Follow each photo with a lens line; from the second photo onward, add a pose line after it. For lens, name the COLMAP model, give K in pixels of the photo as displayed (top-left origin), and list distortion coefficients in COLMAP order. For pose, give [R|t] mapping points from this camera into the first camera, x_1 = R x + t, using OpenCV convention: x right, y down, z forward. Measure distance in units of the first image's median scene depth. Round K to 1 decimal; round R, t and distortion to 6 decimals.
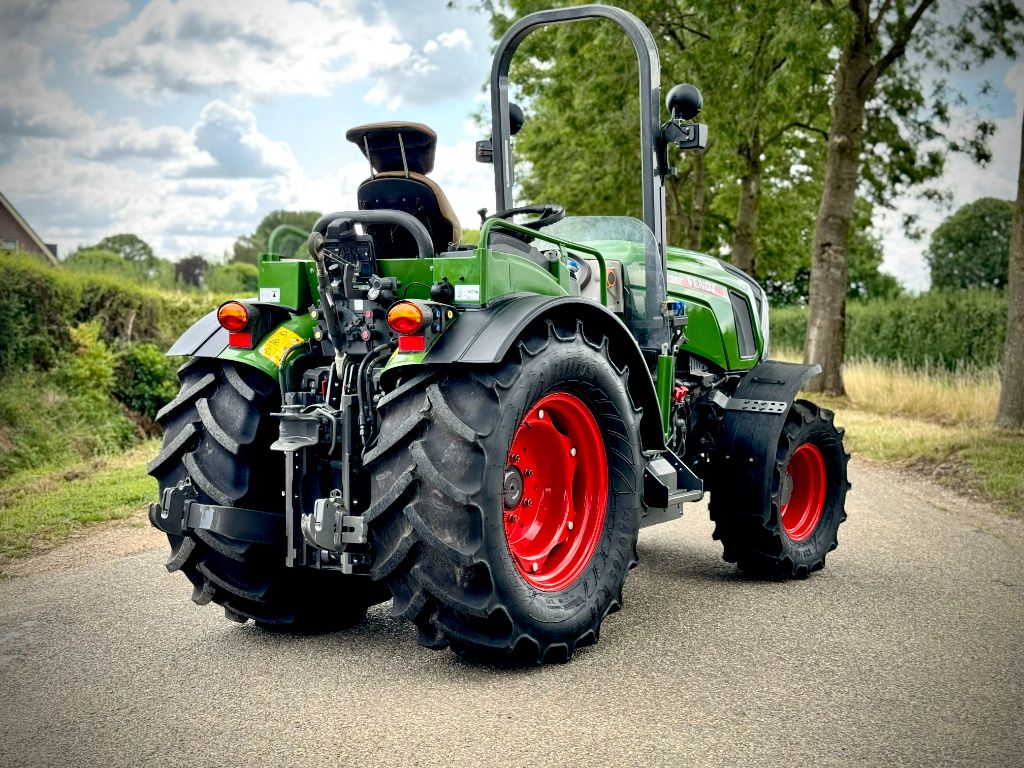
lens RADIAL K [[1464.3, 0, 512.2], [0, 1464.3, 385.0], [0, 0, 1]] dist [0.101998, 0.000000]
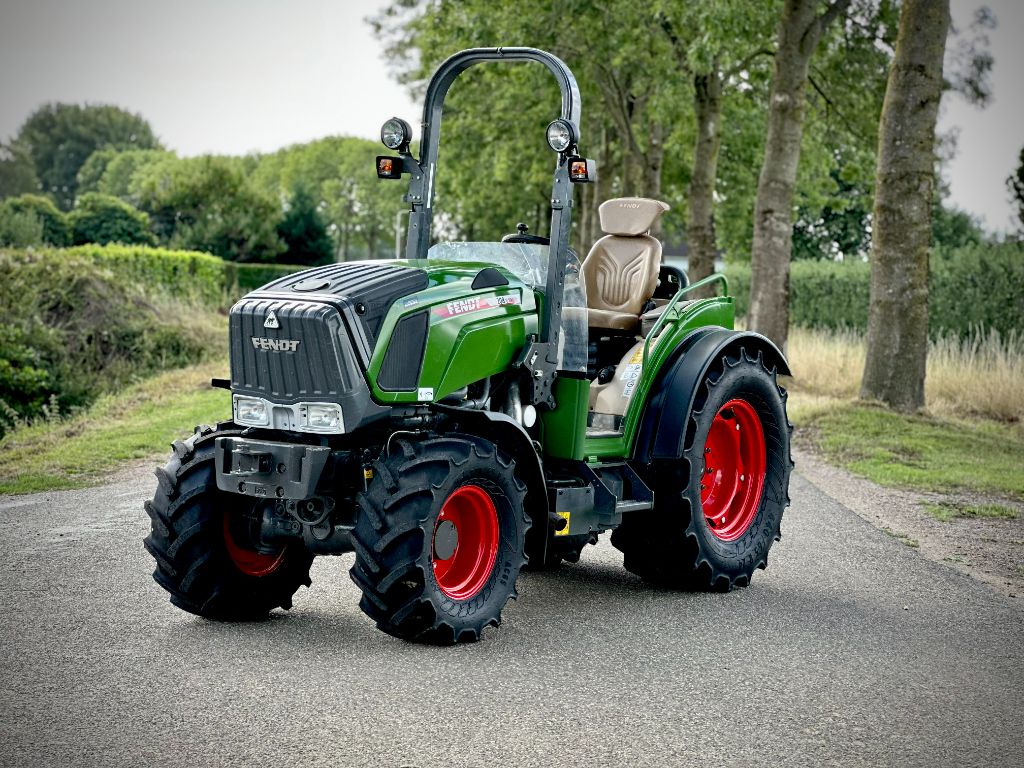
lens RADIAL K [[2286.3, 0, 512.0], [0, 2286.3, 383.7], [0, 0, 1]] dist [0.064625, 0.000000]
pose [[0.999000, 0.001758, 0.044679, -0.006762], [-0.001995, 0.999984, 0.005251, 0.003383], [-0.044669, -0.005335, 0.998988, -0.295966]]
